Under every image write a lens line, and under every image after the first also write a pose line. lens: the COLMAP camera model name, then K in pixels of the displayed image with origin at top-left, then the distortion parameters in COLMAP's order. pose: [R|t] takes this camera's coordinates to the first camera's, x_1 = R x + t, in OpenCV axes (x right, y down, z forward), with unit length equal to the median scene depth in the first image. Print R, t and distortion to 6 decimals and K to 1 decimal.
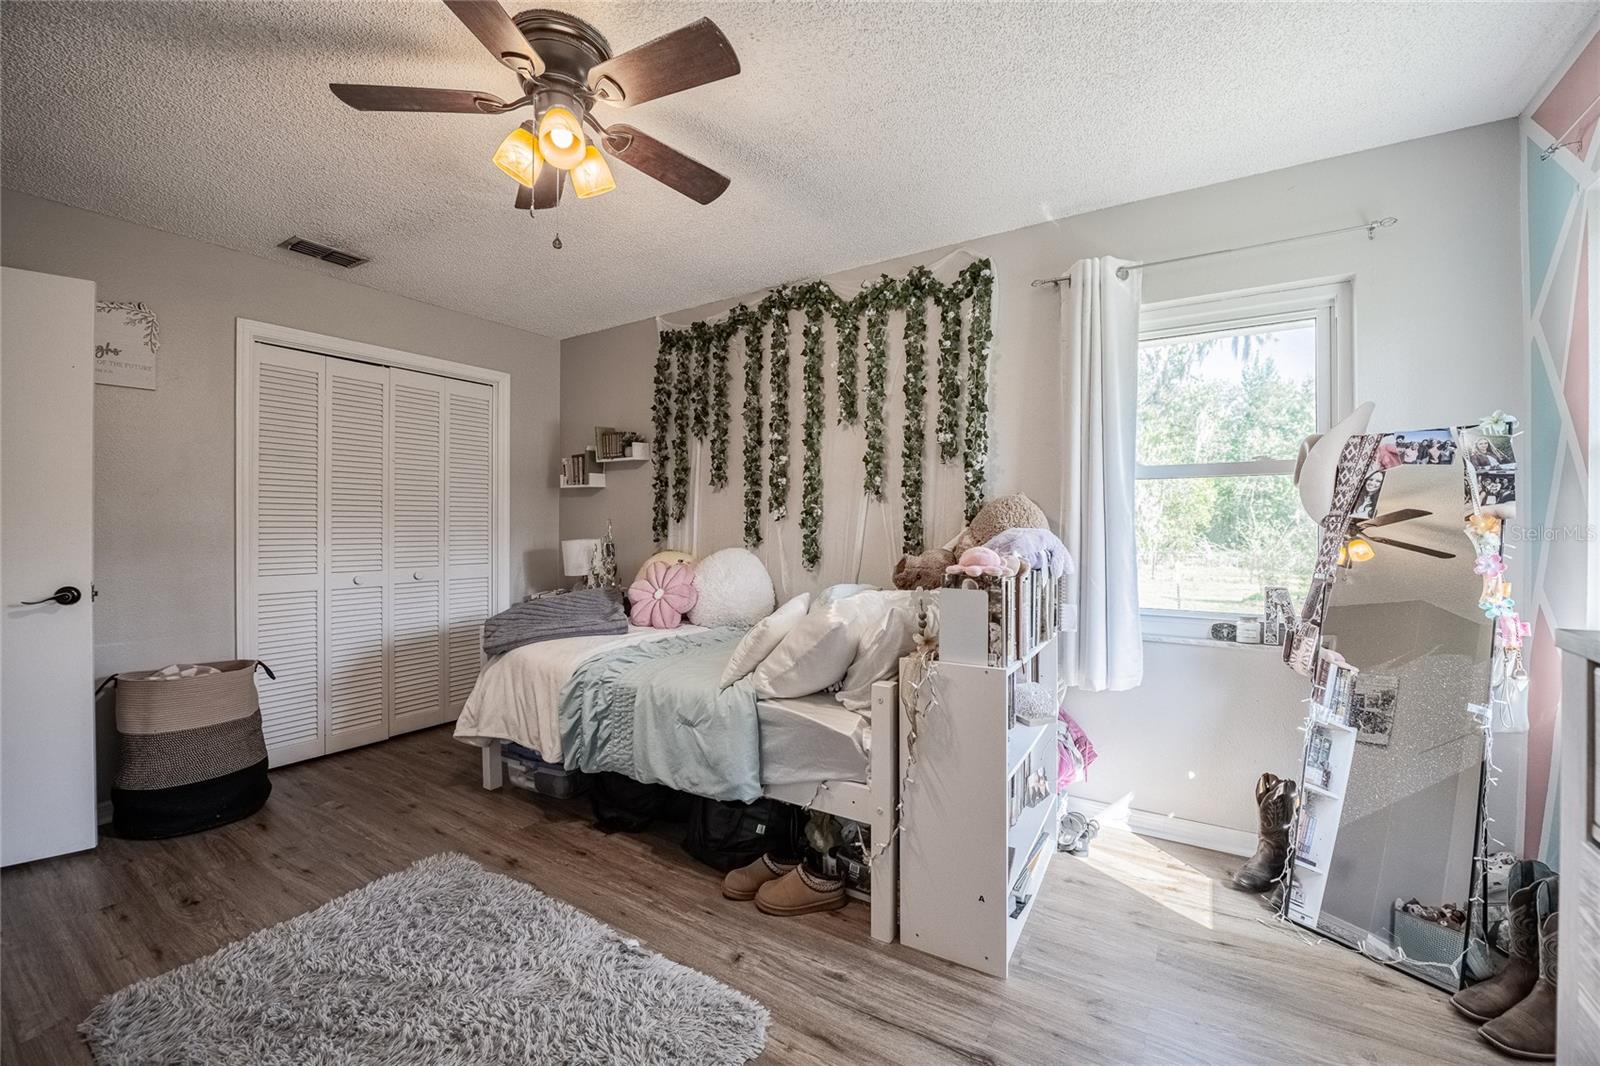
lens RADIAL K [[642.3, 0, 804.4], [0, 642.3, 527.2], [0, 0, 1]] dist [-0.016053, -0.001861]
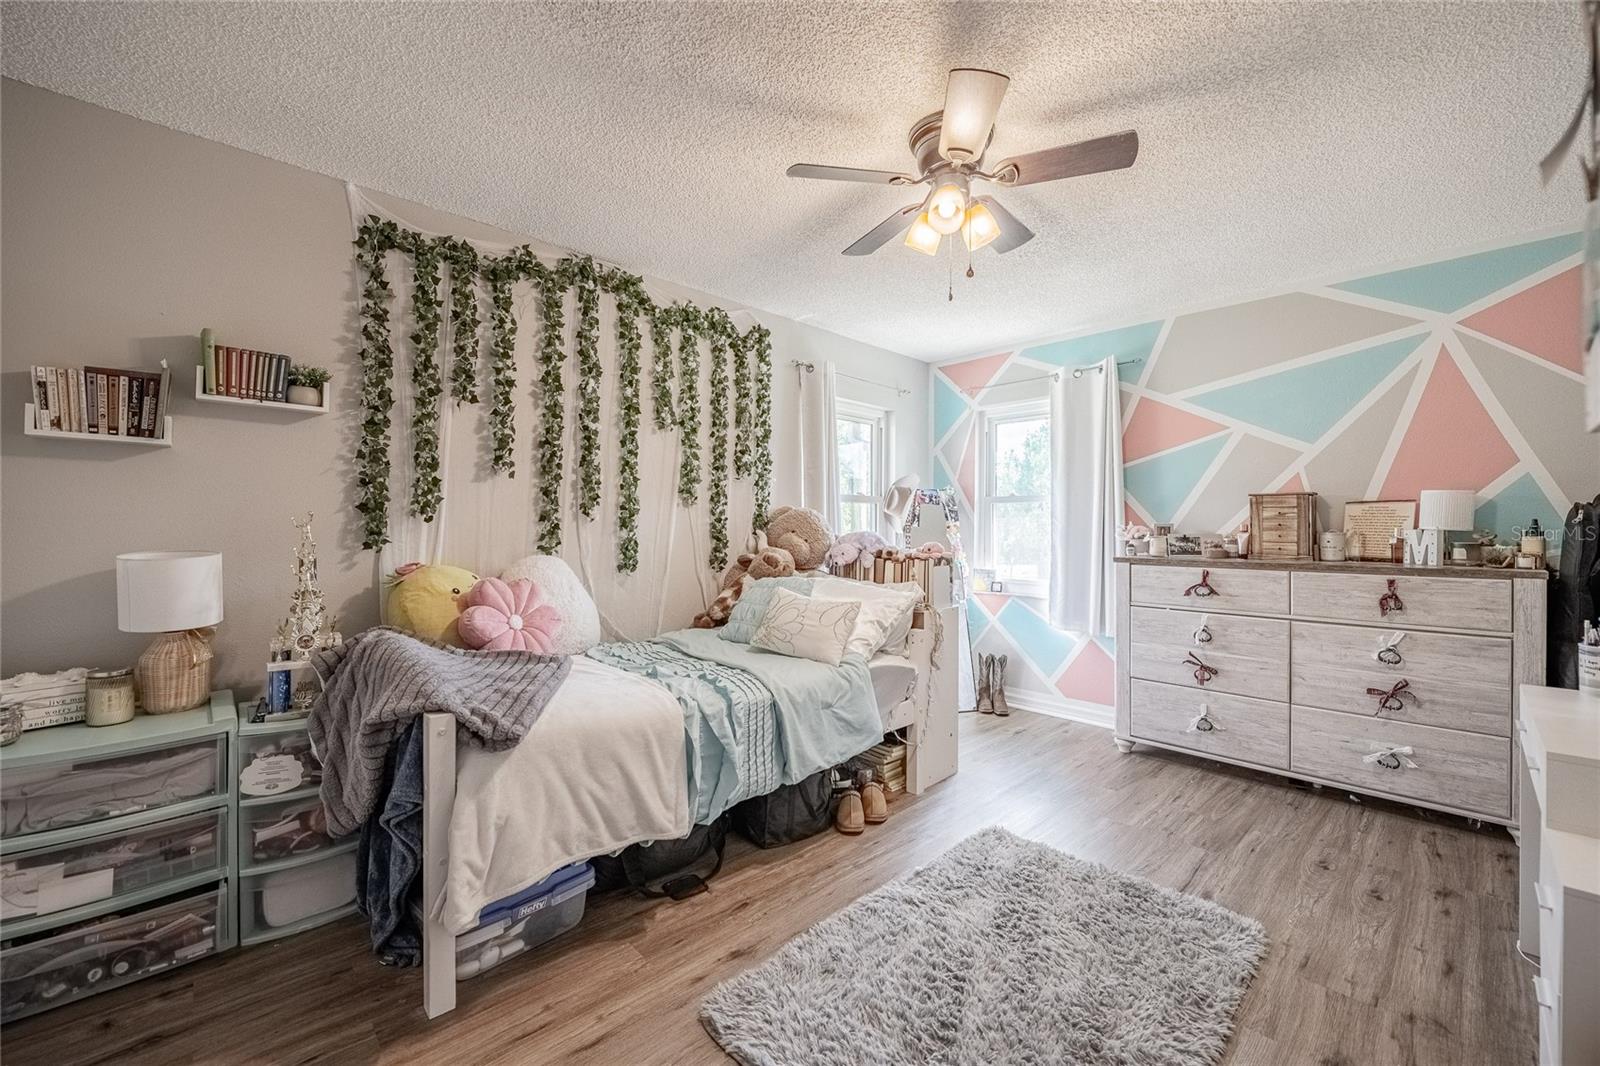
lens RADIAL K [[642.3, 0, 809.2], [0, 642.3, 534.2], [0, 0, 1]] dist [-0.016053, -0.001861]
pose [[0.229350, -0.005363, 0.973329, -0.875347], [-0.002438, 0.999979, 0.006085, -0.000544], [-0.973341, -0.003768, 0.229332, 0.532402]]
